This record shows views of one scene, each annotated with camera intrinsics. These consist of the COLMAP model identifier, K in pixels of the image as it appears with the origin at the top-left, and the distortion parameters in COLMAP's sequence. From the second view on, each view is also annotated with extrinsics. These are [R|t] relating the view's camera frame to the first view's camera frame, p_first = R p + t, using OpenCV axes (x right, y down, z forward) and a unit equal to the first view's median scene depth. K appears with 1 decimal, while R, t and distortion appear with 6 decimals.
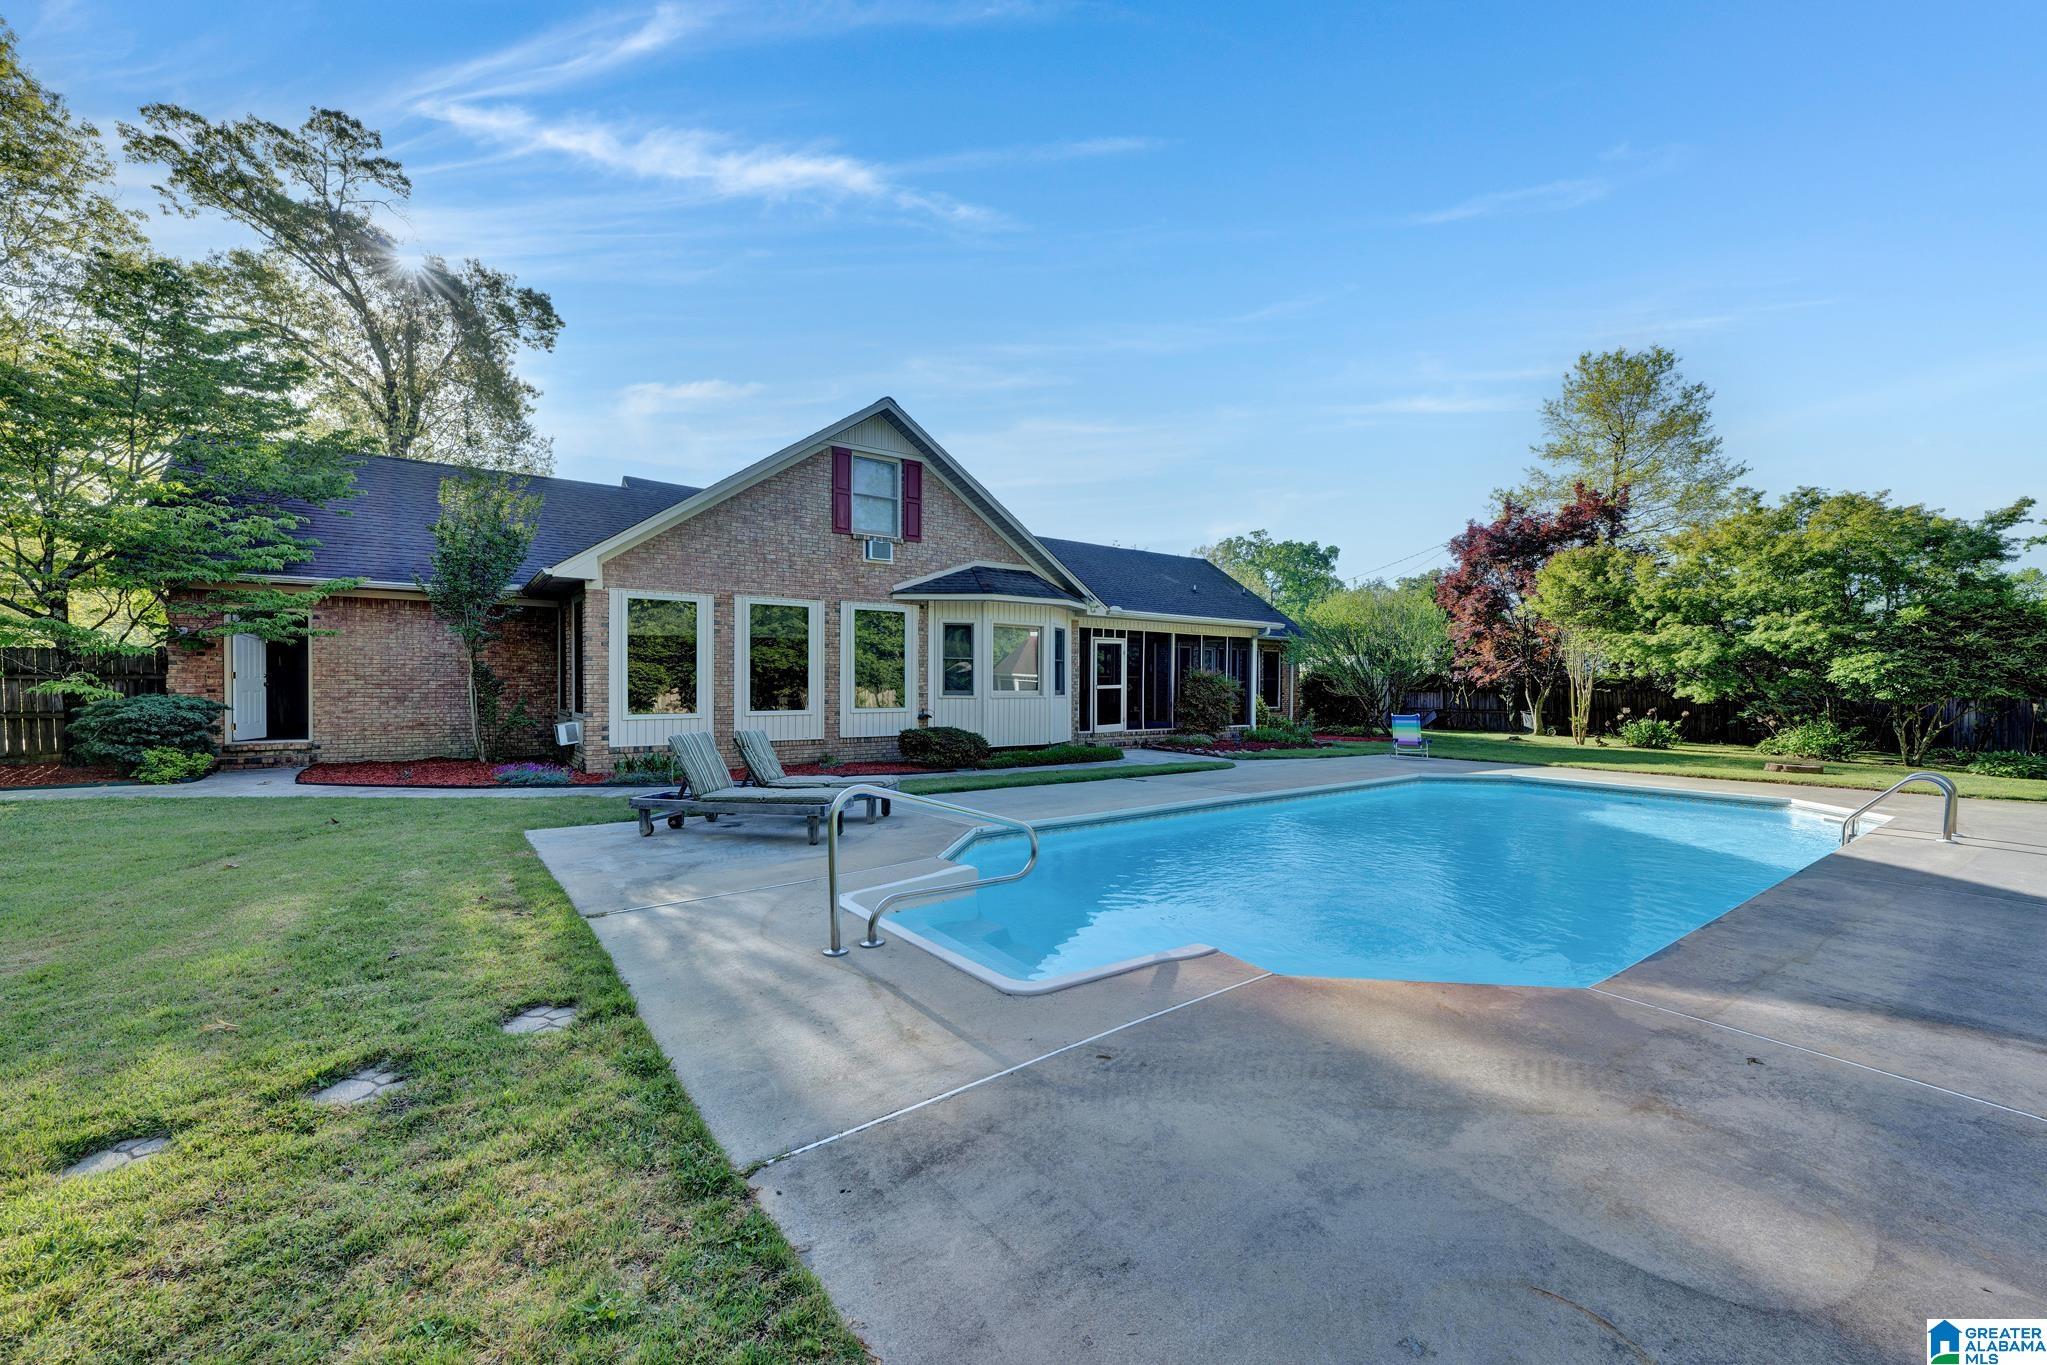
lens RADIAL K [[810.3, 0, 1024.2], [0, 810.3, 696.4], [0, 0, 1]] dist [0.001103, 0.000079]
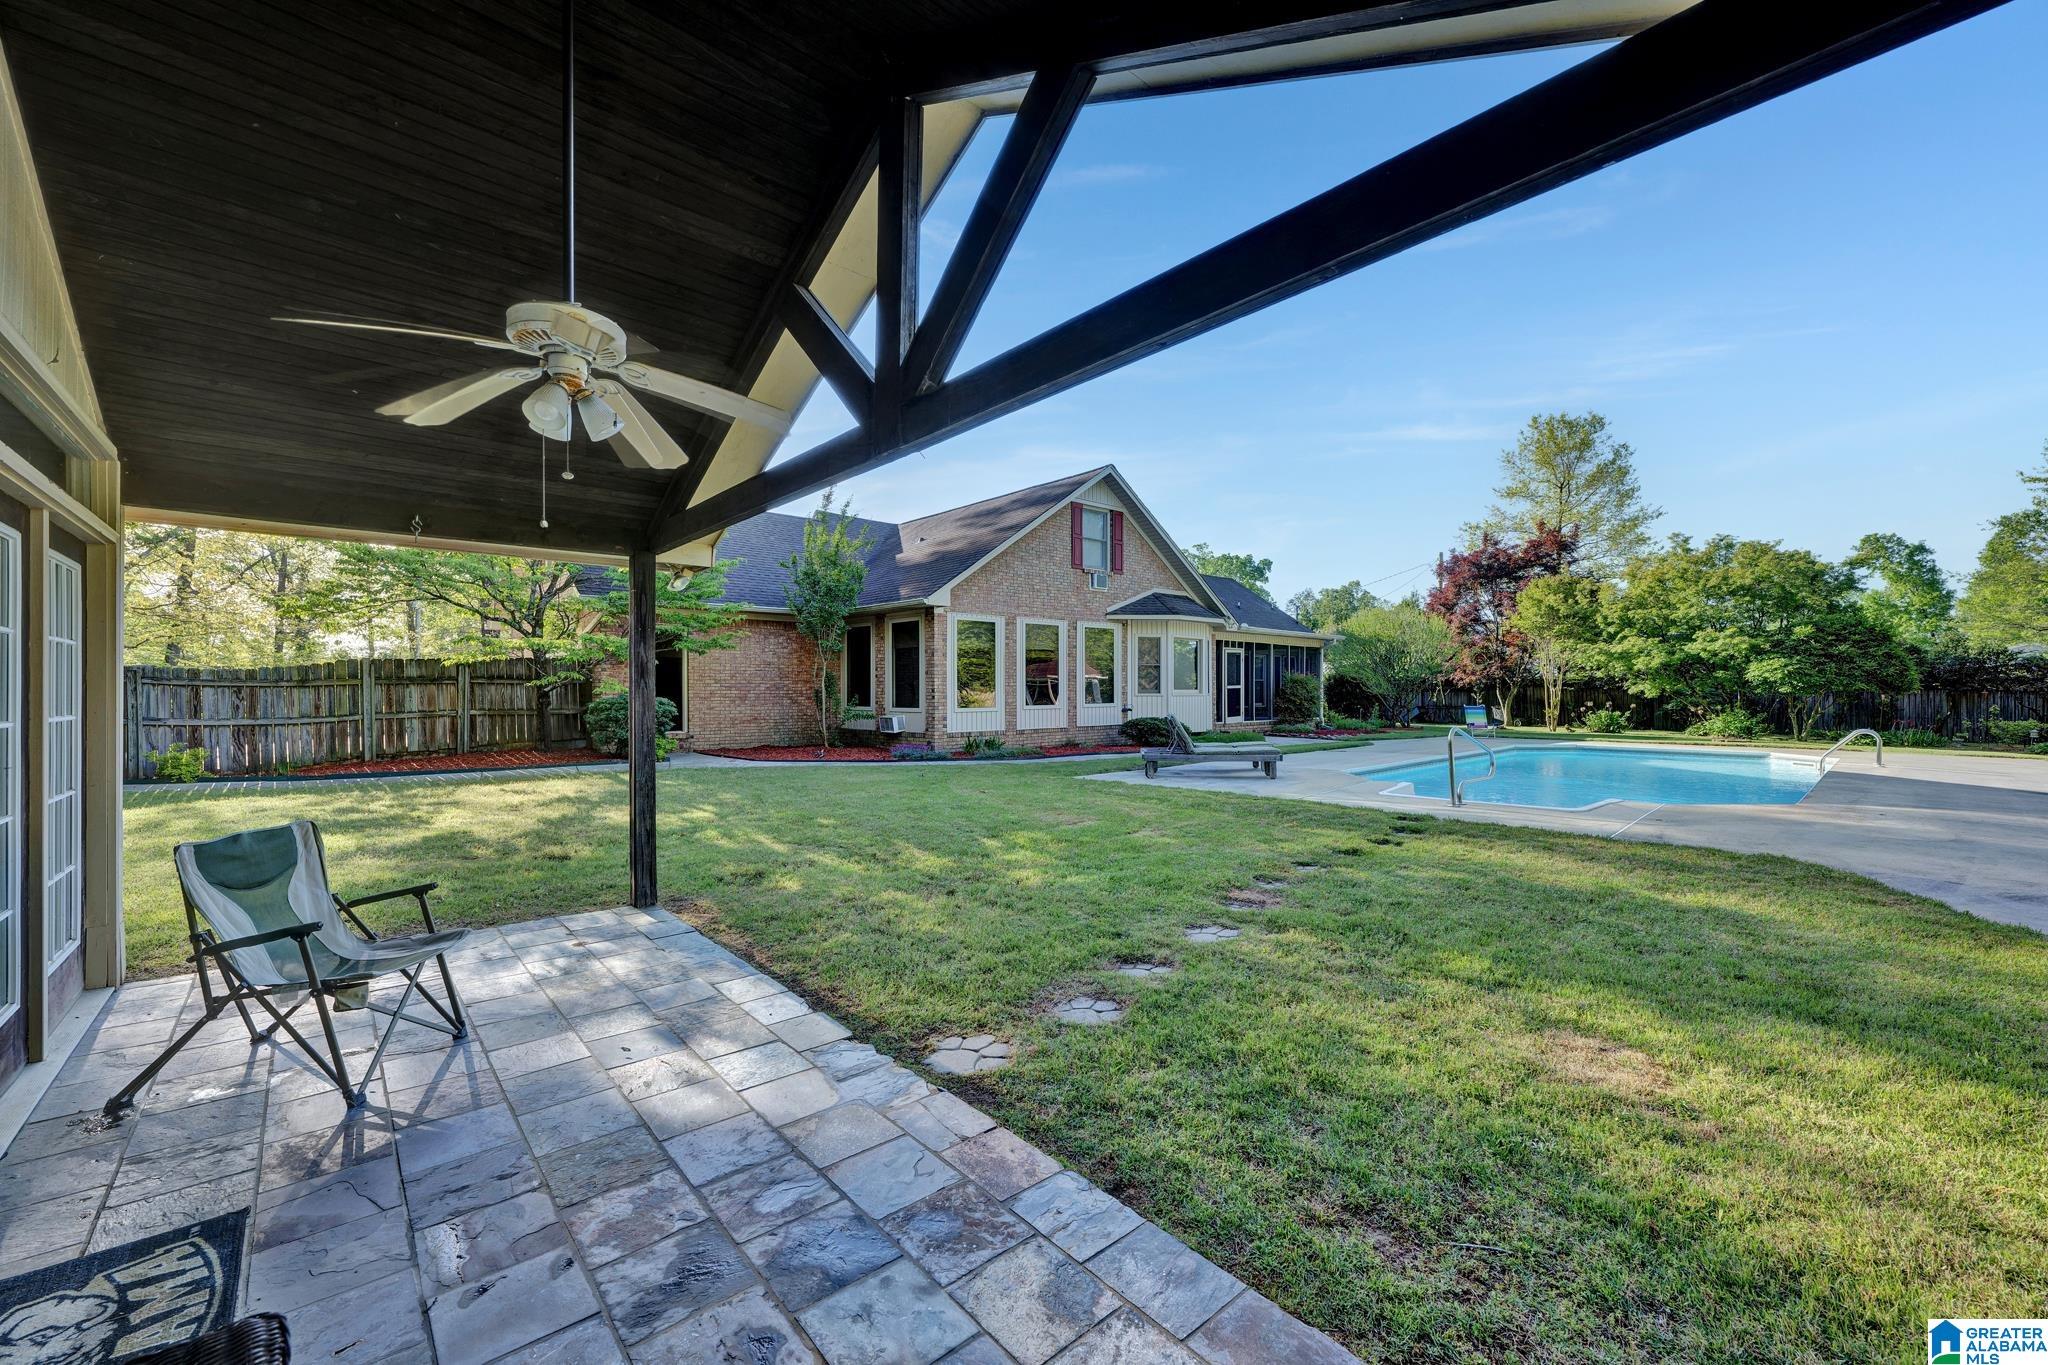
lens RADIAL K [[810.7, 0, 1025.5], [0, 810.7, 693.9], [0, 0, 1]] dist [0.001103, 0.000079]
pose [[0.993851, -0.006806, 0.110521, -0.353931], [0.007887, 0.999925, -0.009346, 0.008173], [-0.110449, 0.010160, 0.993830, -0.214761]]
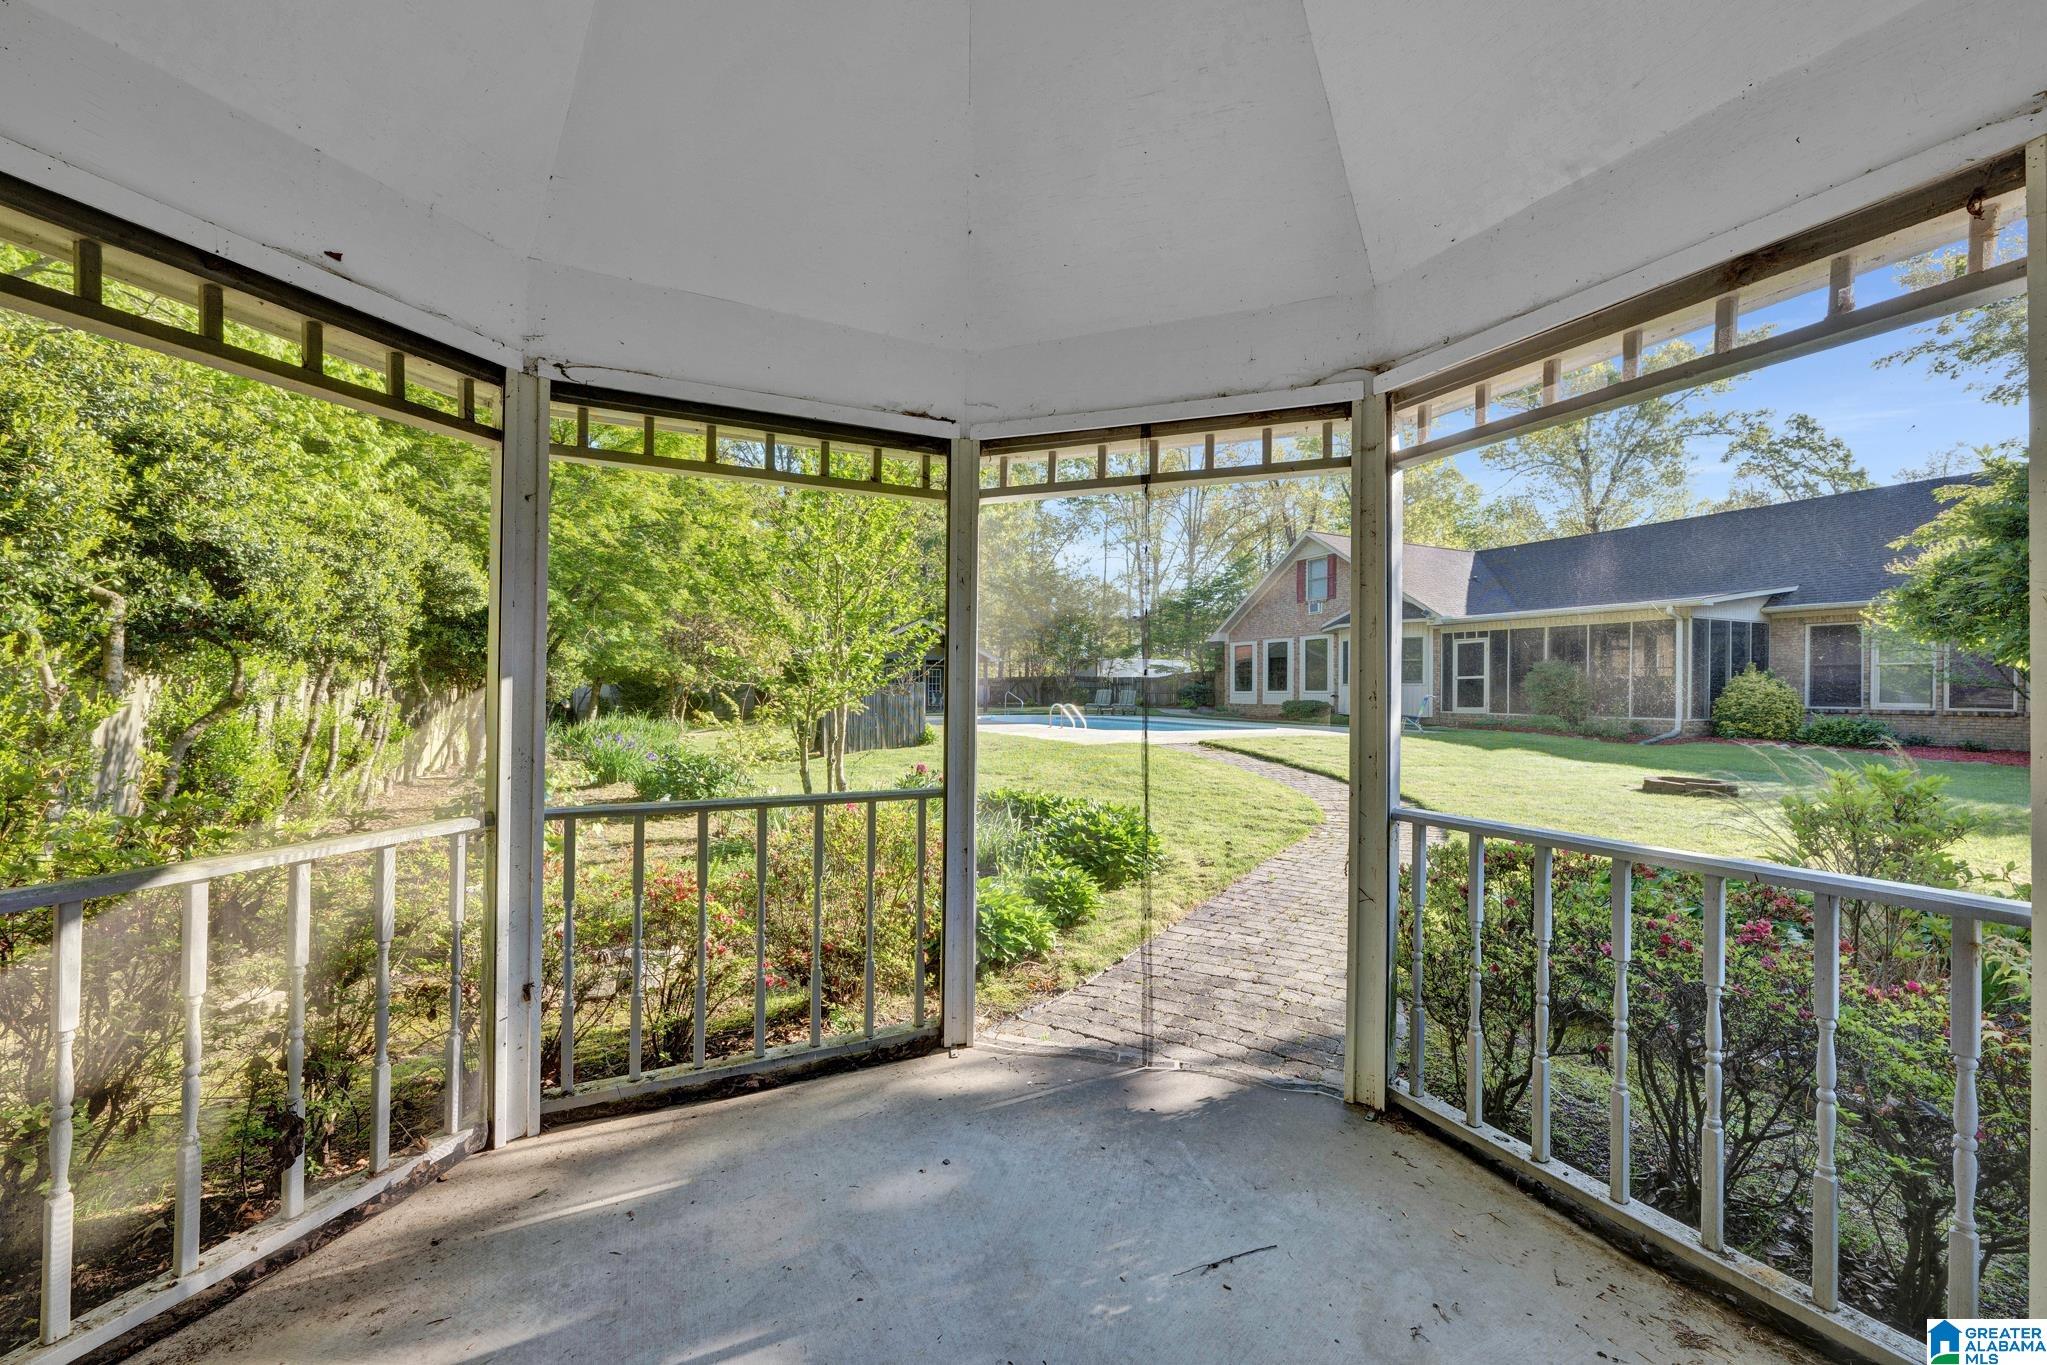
lens RADIAL K [[810.3, 0, 1022.9], [0, 810.3, 683.5], [0, 0, 1]] dist [0.001103, 0.000079]
pose [[-0.171592, -0.005430, -0.985153, 1.461370], [-0.010966, 0.999933, -0.003601, 0.009939], [0.985107, 0.010186, -0.171640, 0.526058]]
